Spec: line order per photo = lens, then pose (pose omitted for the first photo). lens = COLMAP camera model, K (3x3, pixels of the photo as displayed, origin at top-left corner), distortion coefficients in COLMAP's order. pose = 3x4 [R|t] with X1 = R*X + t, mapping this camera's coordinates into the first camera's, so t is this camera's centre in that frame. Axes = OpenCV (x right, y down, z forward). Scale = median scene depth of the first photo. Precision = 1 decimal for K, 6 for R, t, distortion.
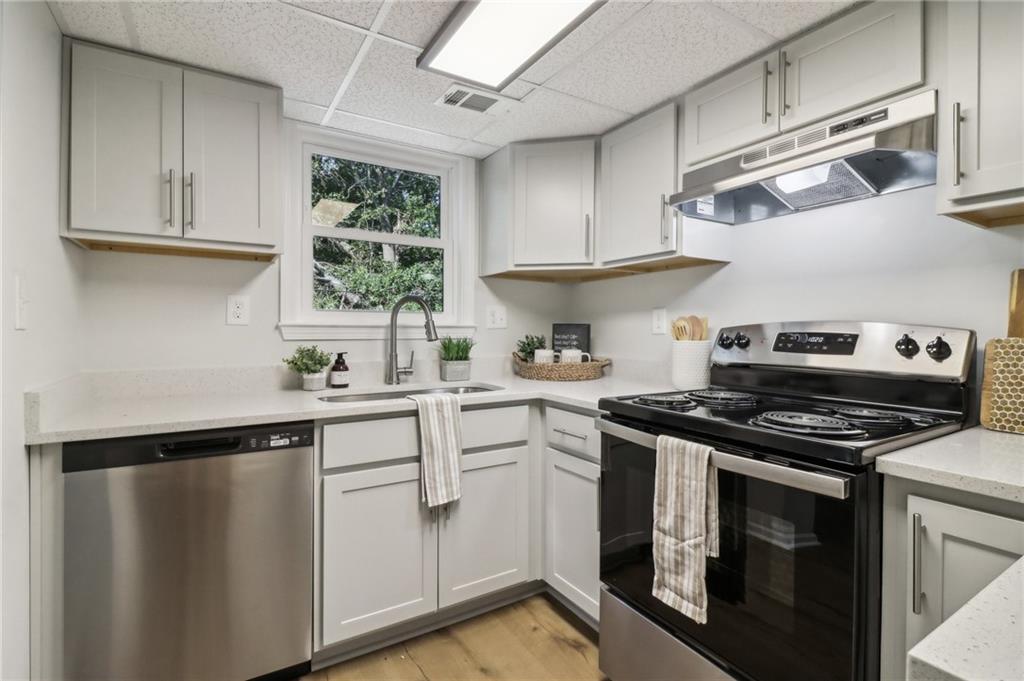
lens RADIAL K [[483.7, 0, 516.7], [0, 483.7, 330.3], [0, 0, 1]] dist [0.019976, -0.014937]
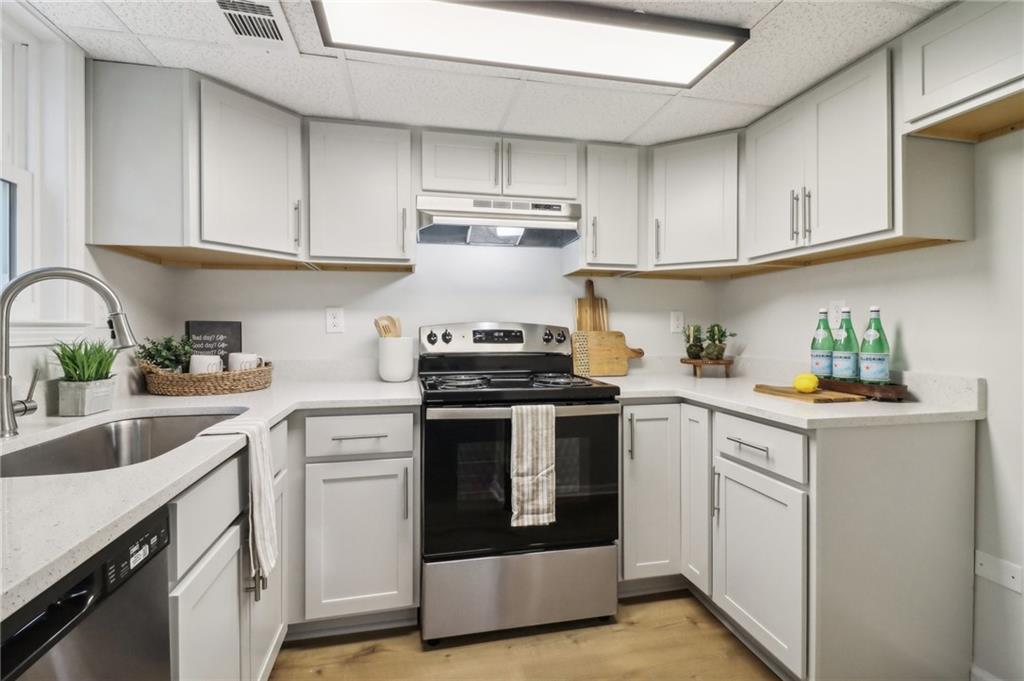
lens RADIAL K [[483.7, 0, 516.7], [0, 483.7, 330.3], [0, 0, 1]] dist [0.019976, -0.014937]
pose [[0.329898, -0.006868, 0.943992, -0.808519], [0.004702, 0.999973, 0.005632, -0.001729], [-0.944005, 0.002581, 0.329922, 0.458030]]
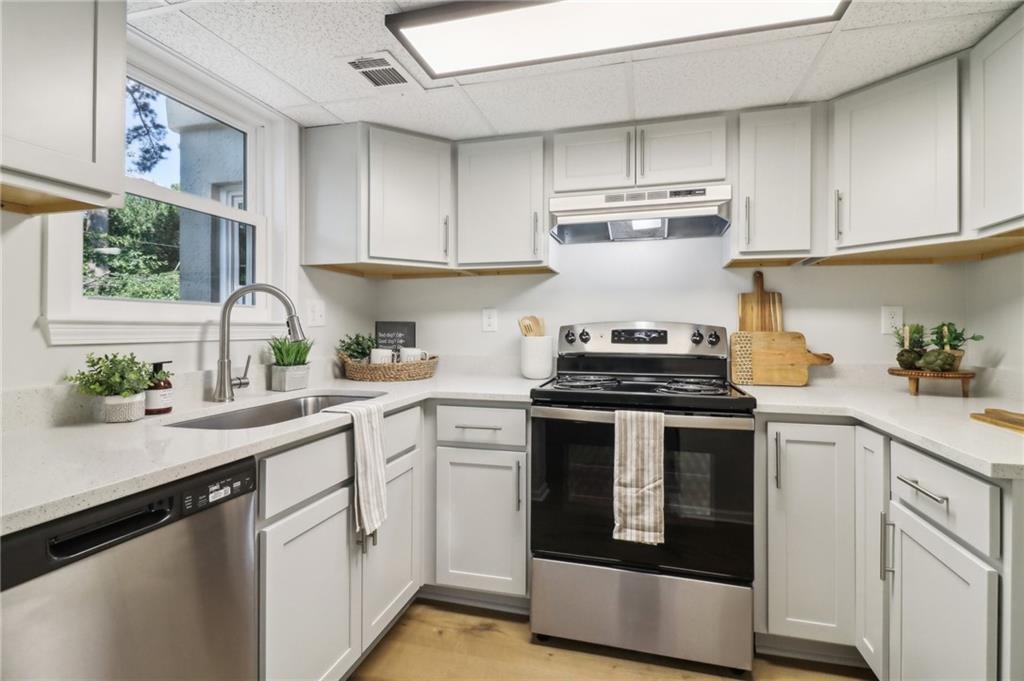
lens RADIAL K [[484.3, 0, 517.8], [0, 484.3, 326.8], [0, 0, 1]] dist [0.020062, -0.014246]
pose [[0.729283, -0.000178, 0.684212, -0.633842], [0.002814, 0.999992, -0.002738, -0.000190], [-0.684207, 0.003922, 0.729278, 0.211309]]
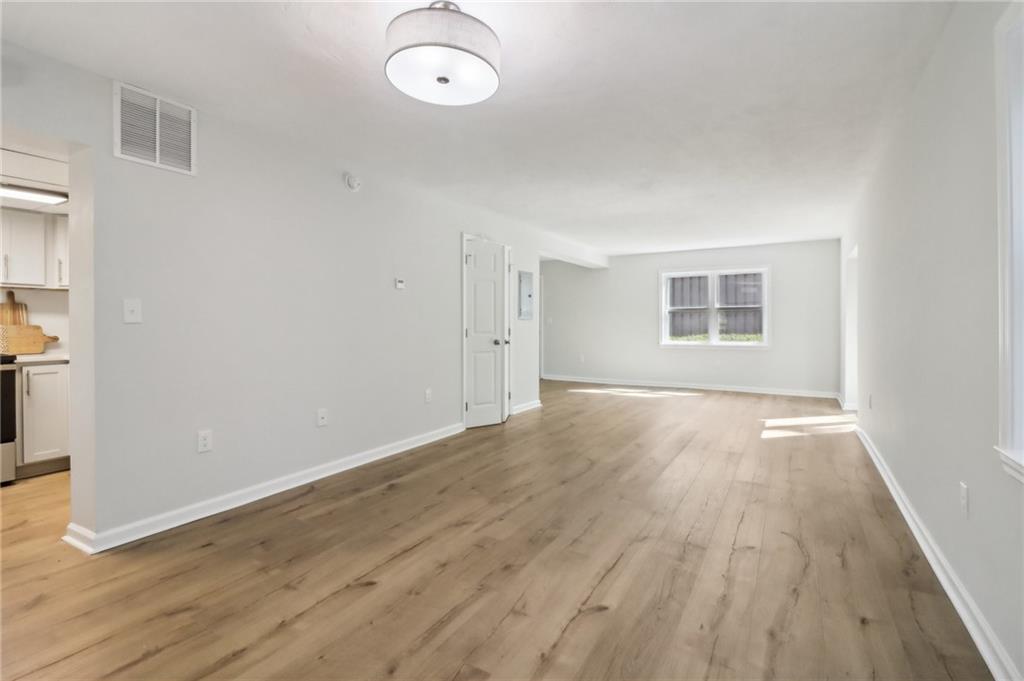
lens RADIAL K [[483.7, 0, 516.7], [0, 483.7, 330.3], [0, 0, 1]] dist [0.019976, -0.014937]
pose [[-0.472751, -0.016441, 0.881042, -2.622215], [0.000684, 0.999819, 0.019025, -0.007562], [-0.881196, 0.009597, -0.472654, -0.357479]]
